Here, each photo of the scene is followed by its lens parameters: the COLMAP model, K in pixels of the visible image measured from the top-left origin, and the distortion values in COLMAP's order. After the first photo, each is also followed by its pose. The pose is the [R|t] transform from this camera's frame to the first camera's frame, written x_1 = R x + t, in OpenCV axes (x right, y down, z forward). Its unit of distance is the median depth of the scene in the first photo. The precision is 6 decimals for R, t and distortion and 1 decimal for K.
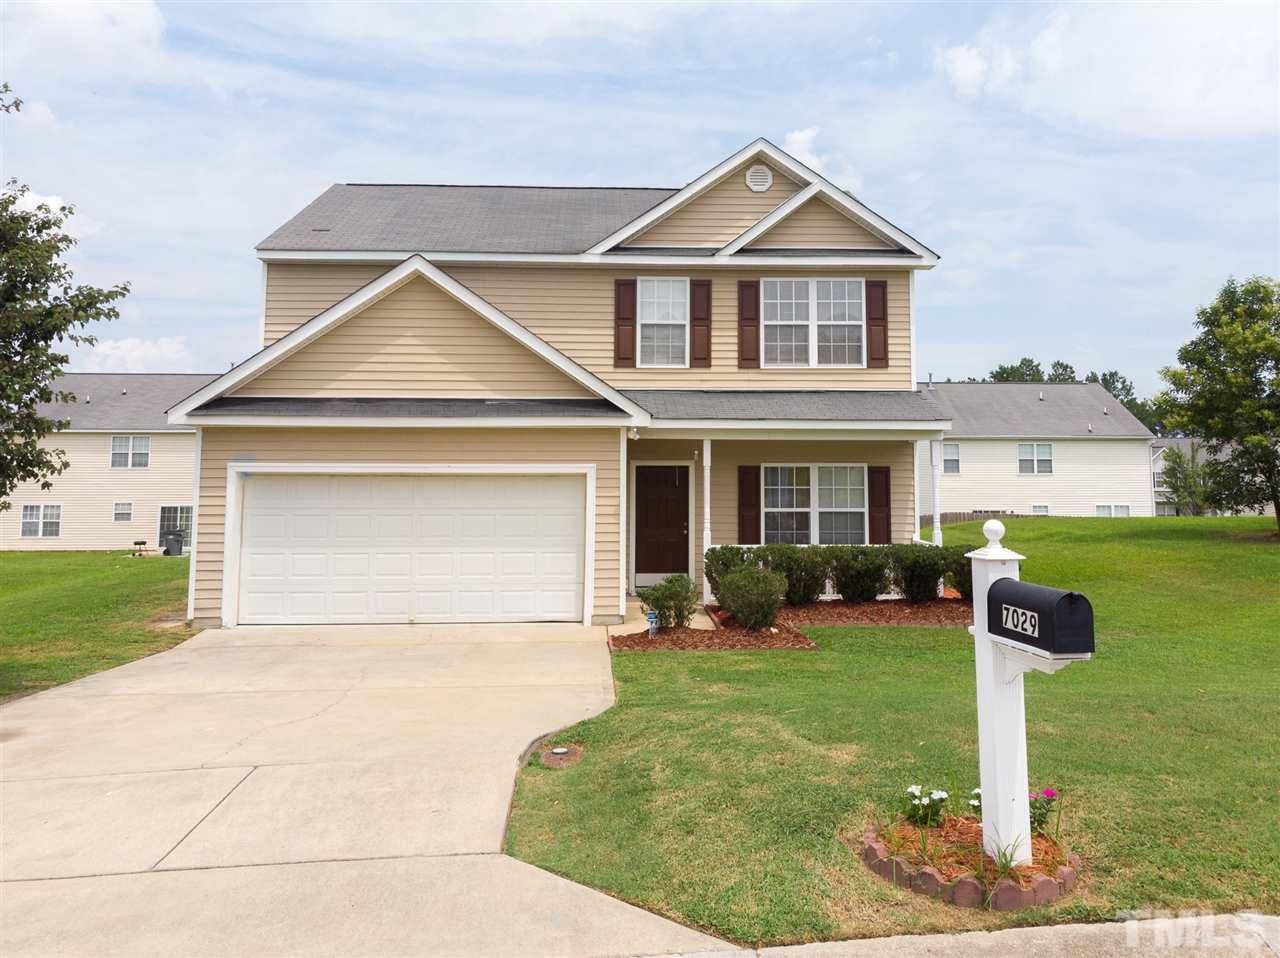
lens RADIAL K [[1043.3, 0, 658.6], [0, 1043.3, 440.4], [0, 0, 1]] dist [0.006339, 0.003043]
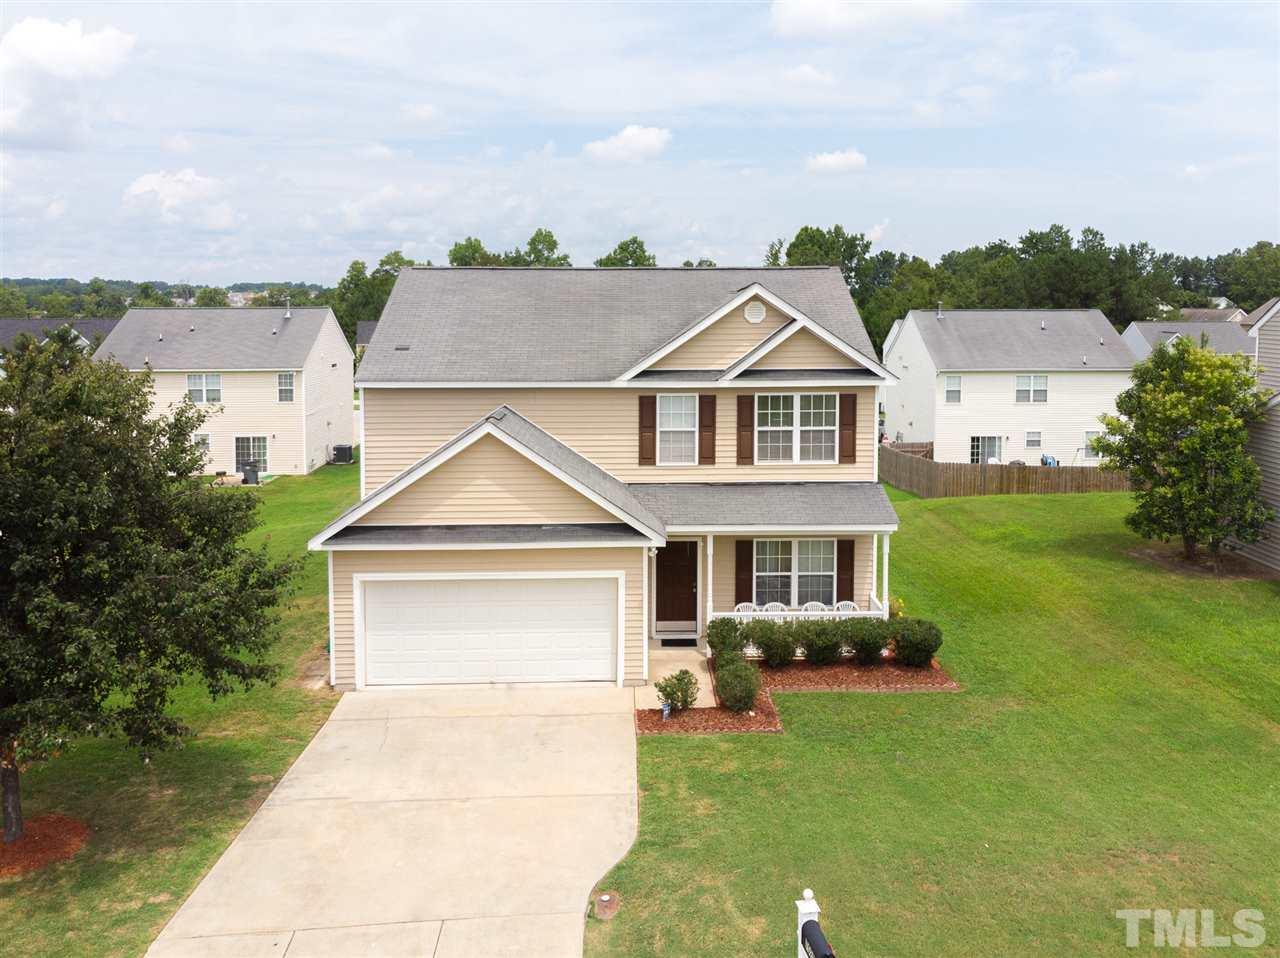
lens RADIAL K [[1060.5, 0, 670.7], [0, 1060.5, 430.9], [0, 0, 1]] dist [0.012912, -0.004111]
pose [[0.999828, 0.002113, -0.018448, 0.019814], [0.000887, 0.986935, 0.161116, -0.319219], [0.018548, -0.161104, 0.986763, -0.269025]]
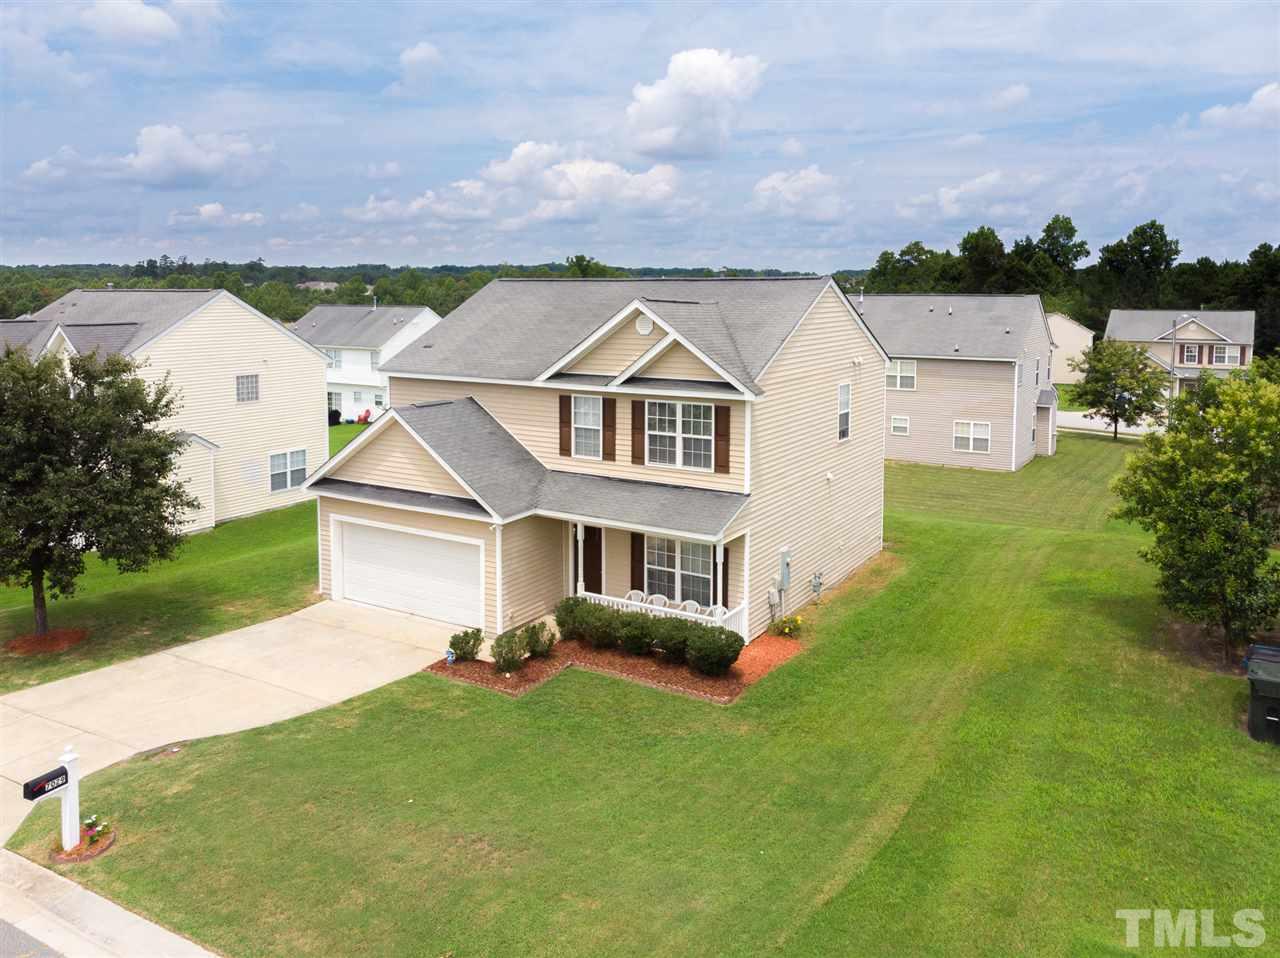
lens RADIAL K [[1043.3, 0, 658.6], [0, 1043.3, 440.4], [0, 0, 1]] dist [0.006339, 0.003043]
pose [[0.809625, 0.090107, -0.579990, 0.912339], [0.020174, 0.983290, 0.180925, -0.351437], [0.586601, -0.158182, 0.794278, -0.076421]]
